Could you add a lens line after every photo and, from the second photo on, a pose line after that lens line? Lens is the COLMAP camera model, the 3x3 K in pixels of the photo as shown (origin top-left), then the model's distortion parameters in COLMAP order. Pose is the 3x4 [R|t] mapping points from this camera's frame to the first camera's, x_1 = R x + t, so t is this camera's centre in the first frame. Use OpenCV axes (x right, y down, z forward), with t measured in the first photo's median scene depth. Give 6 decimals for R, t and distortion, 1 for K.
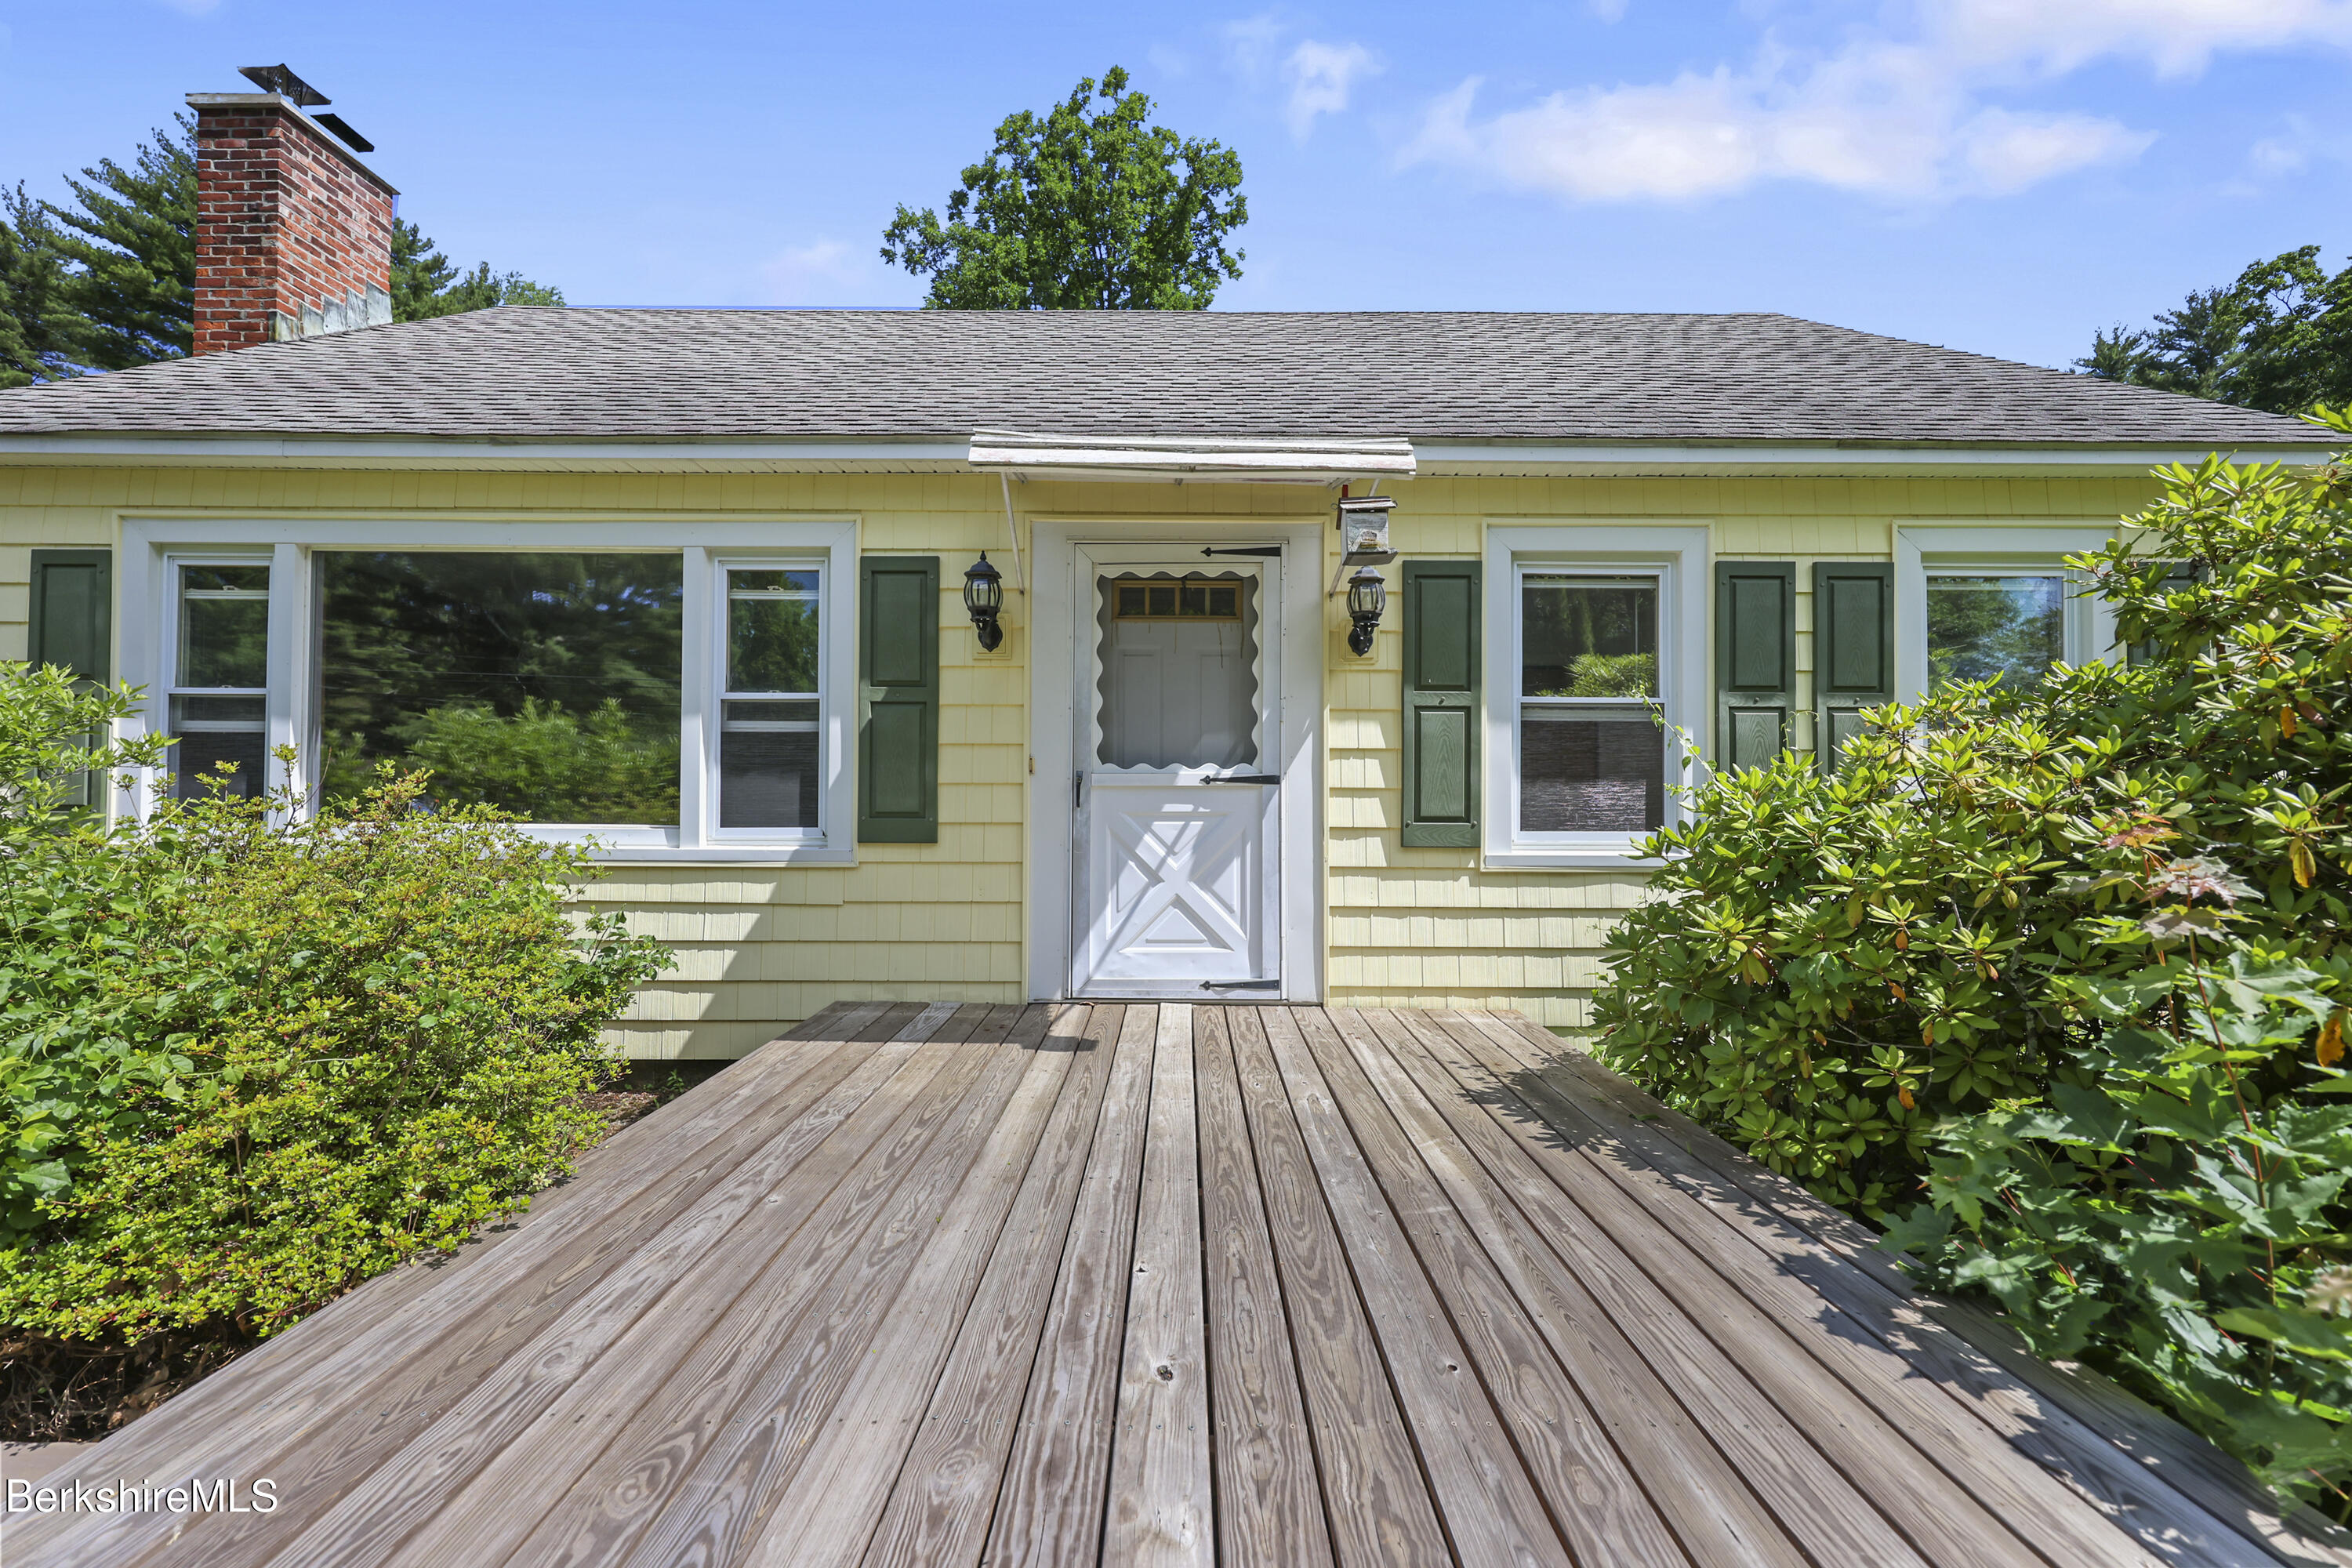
lens RADIAL K [[945.3, 0, 1176.0], [0, 945.3, 784.0], [0, 0, 1]] dist [-0.000377, 0.000378]
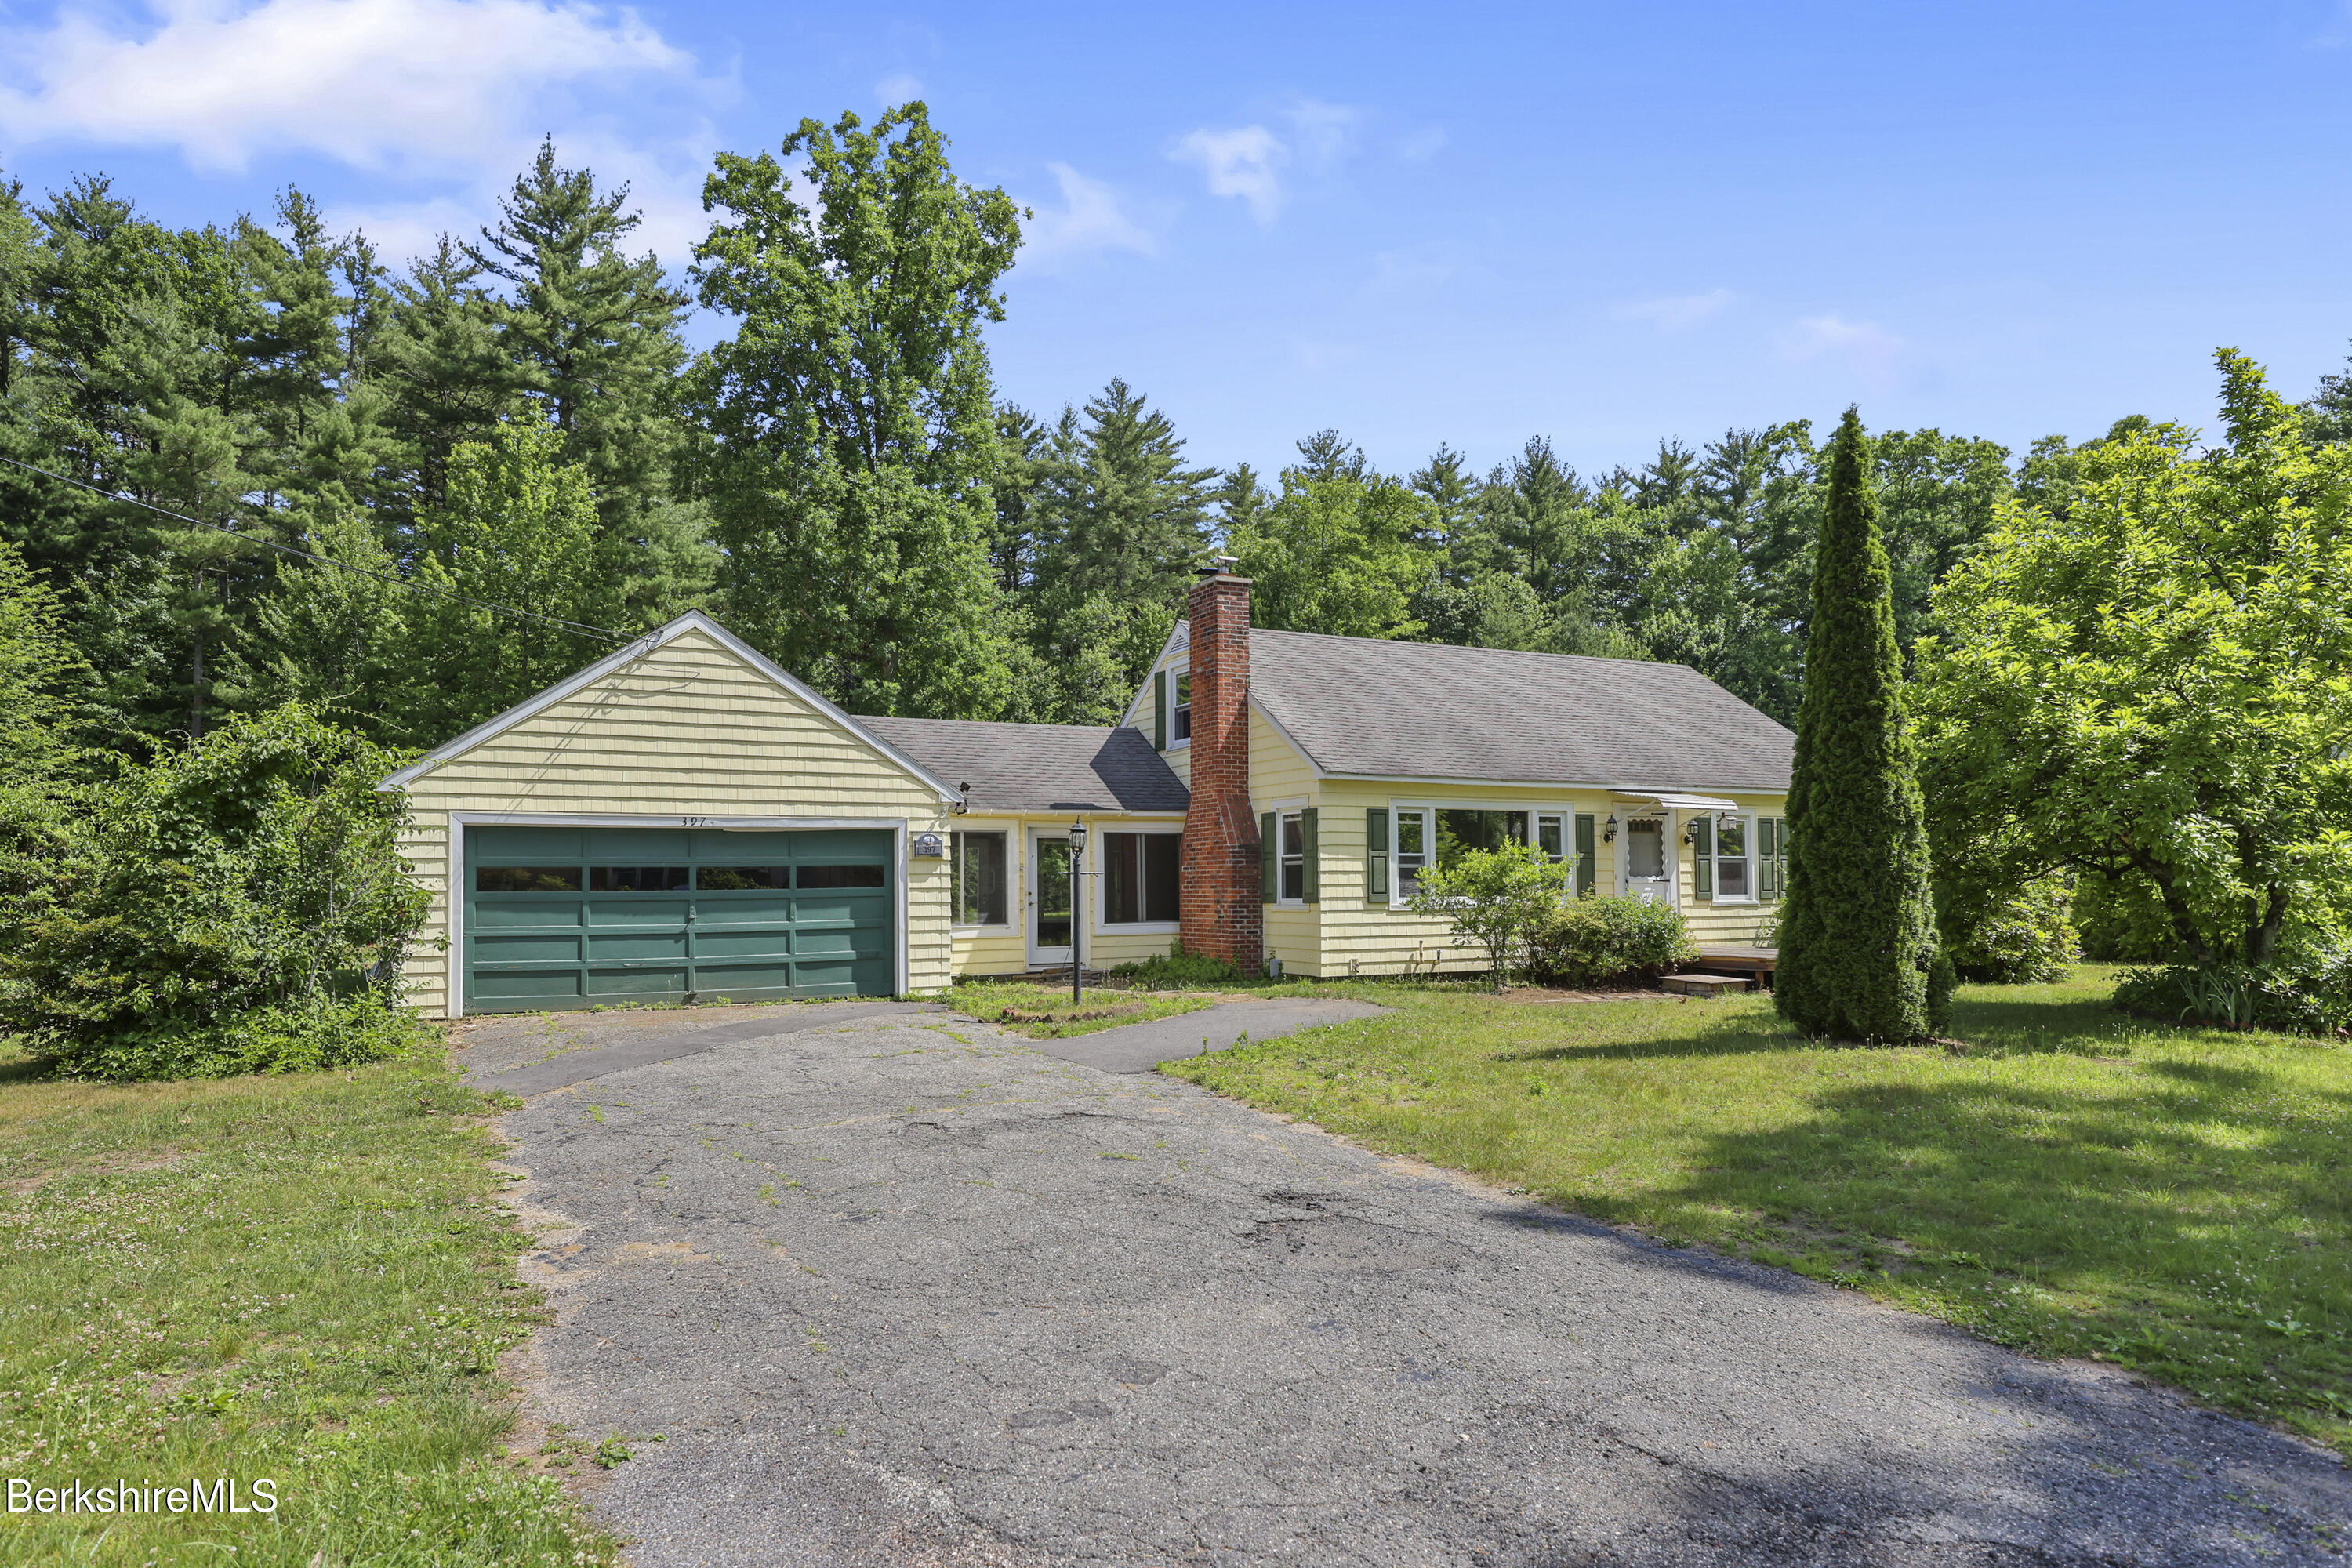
lens RADIAL K [[1421.0, 0, 1176.0], [0, 1421.0, 784.0], [0, 0, 1]] dist [0.034333, 0.000003]
pose [[0.892924, 0.021344, 0.449701, -3.782755], [0.004464, 0.998407, -0.056252, -0.069280], [-0.450185, 0.052236, 0.891406, -2.800190]]
